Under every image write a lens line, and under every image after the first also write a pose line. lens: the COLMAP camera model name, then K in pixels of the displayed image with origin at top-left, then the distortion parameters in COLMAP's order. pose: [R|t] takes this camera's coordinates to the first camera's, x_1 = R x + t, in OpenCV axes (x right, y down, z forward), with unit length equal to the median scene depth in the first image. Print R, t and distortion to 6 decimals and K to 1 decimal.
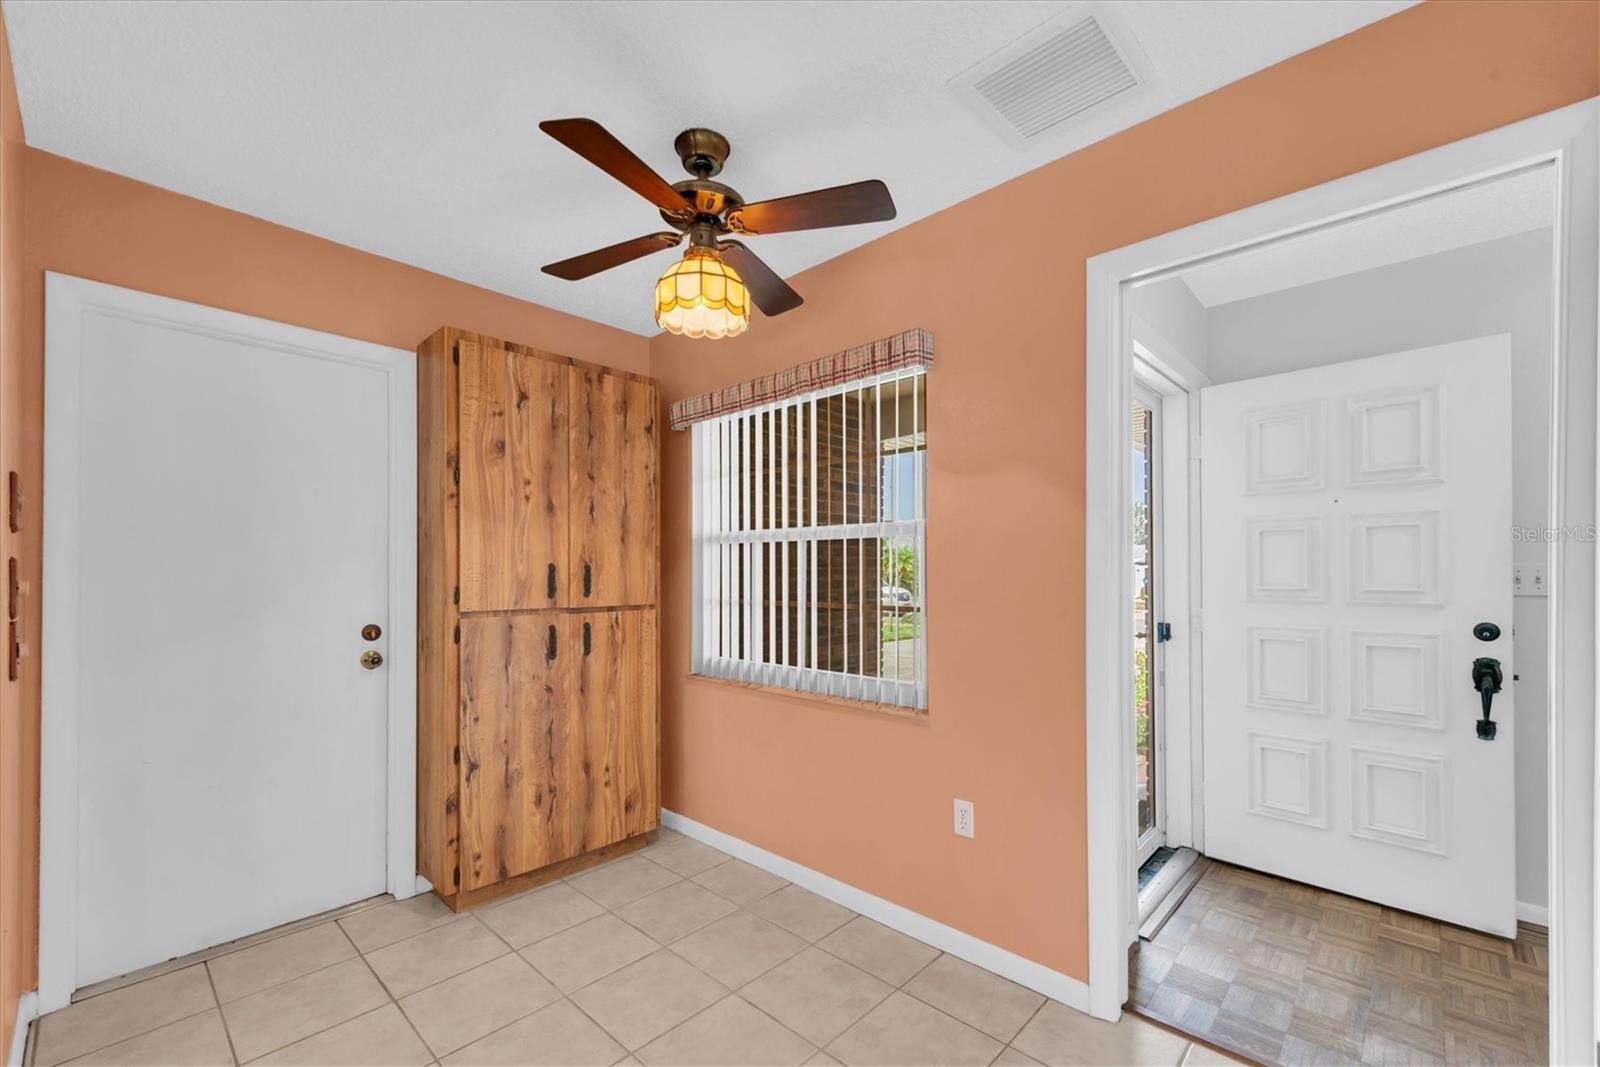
lens RADIAL K [[612.4, 0, 791.5], [0, 612.4, 564.7], [0, 0, 1]] dist [0.003415, 0.000572]
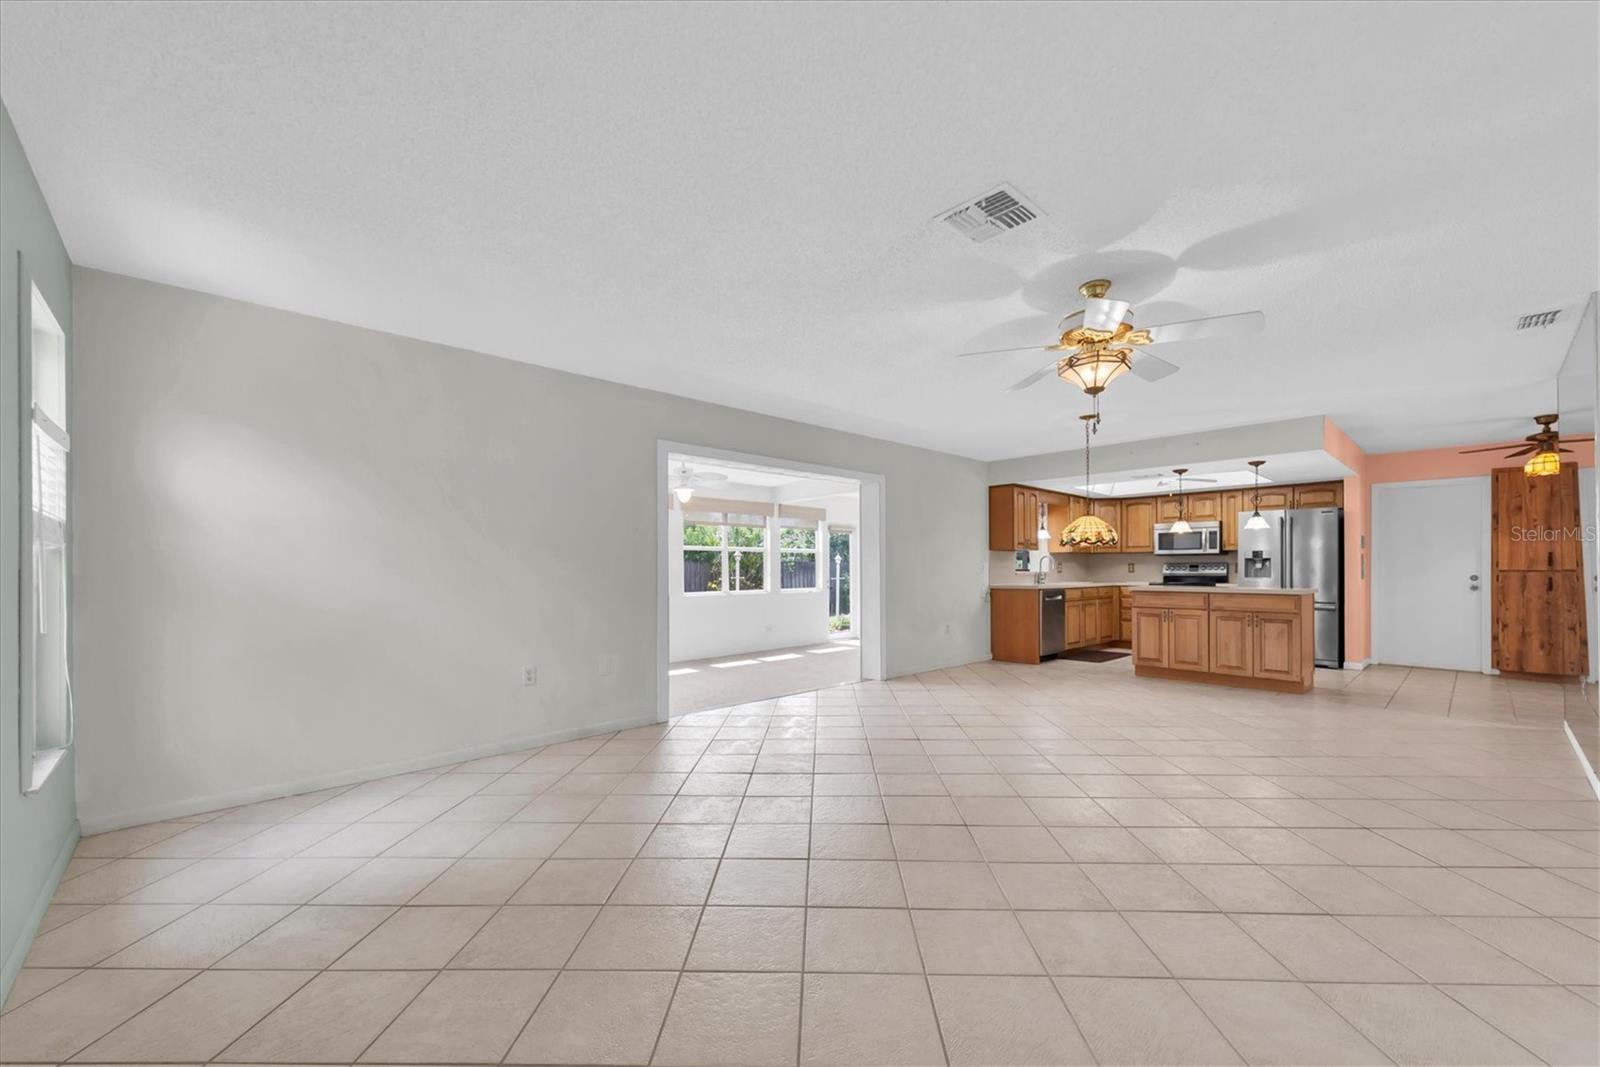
lens RADIAL K [[612.4, 0, 791.5], [0, 612.4, 564.7], [0, 0, 1]] dist [0.003415, 0.000572]
pose [[-0.123611, -0.001636, -0.992329, 2.458878], [0.008414, 0.999961, -0.002696, 0.030659], [0.992295, -0.008683, -0.123592, -1.725734]]
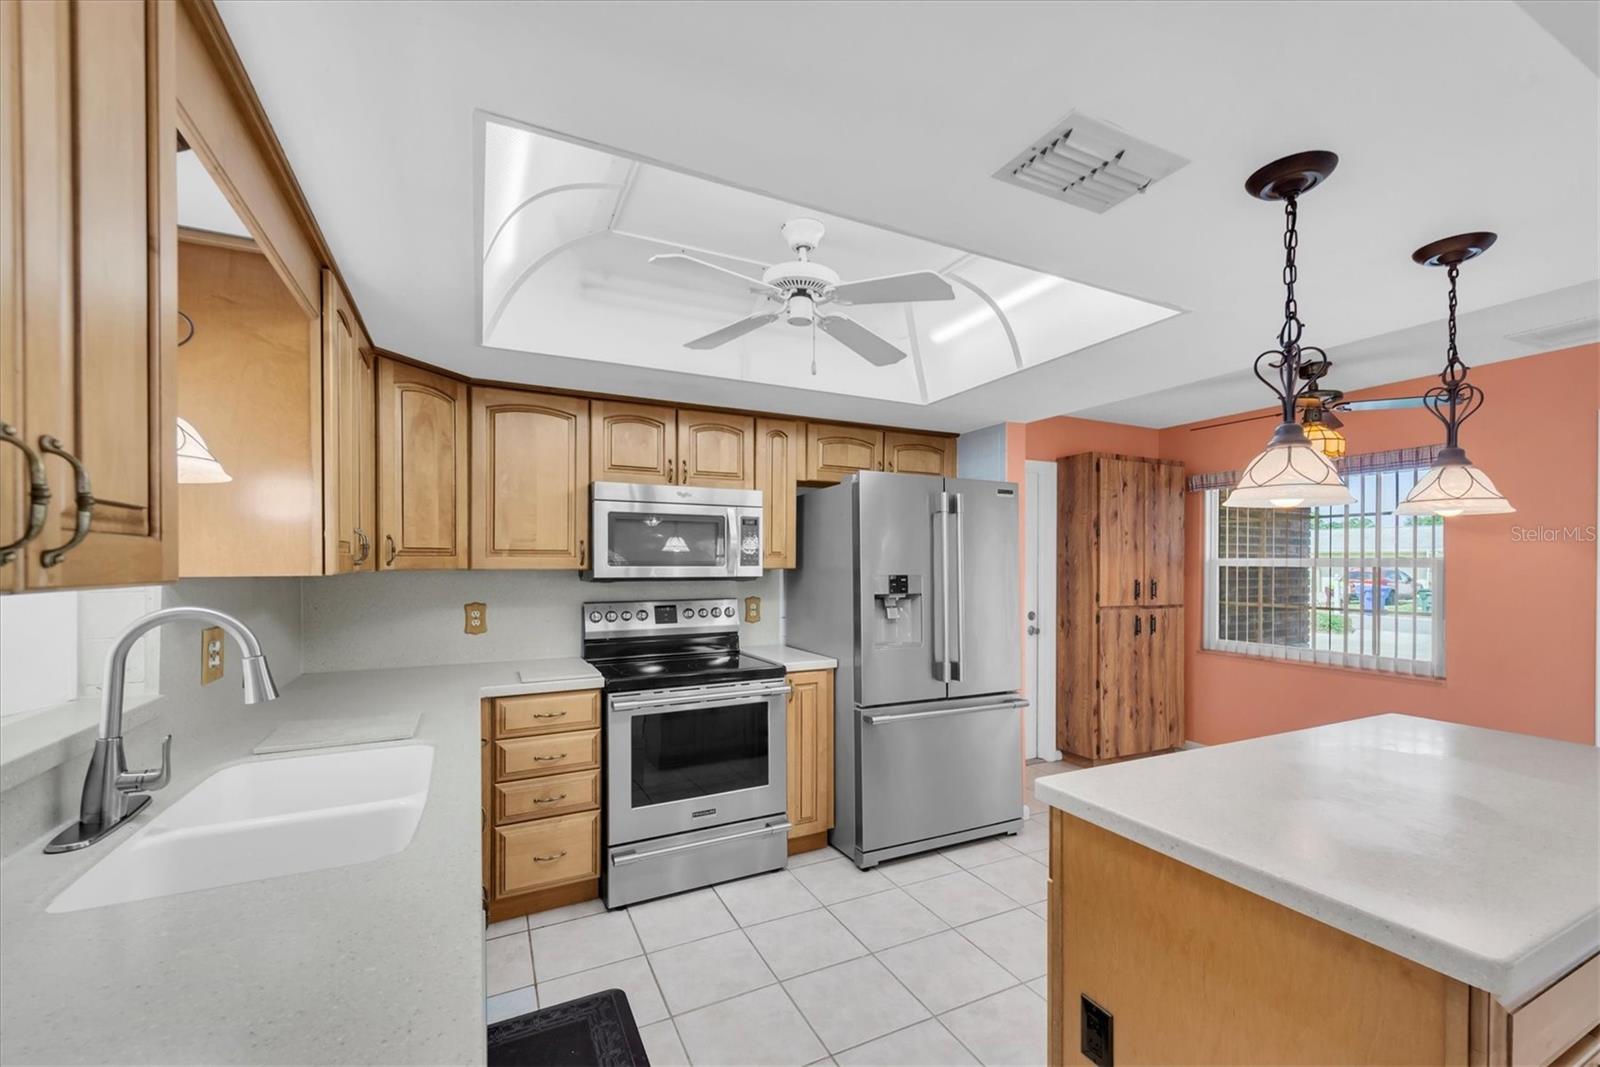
lens RADIAL K [[612.4, 0, 791.5], [0, 612.4, 564.7], [0, 0, 1]] dist [0.003415, 0.000572]
pose [[0.935486, 0.005976, -0.353312, -0.699400], [-0.002402, 0.999941, 0.010553, -0.060684], [0.353355, -0.009023, 0.935446, -0.964507]]
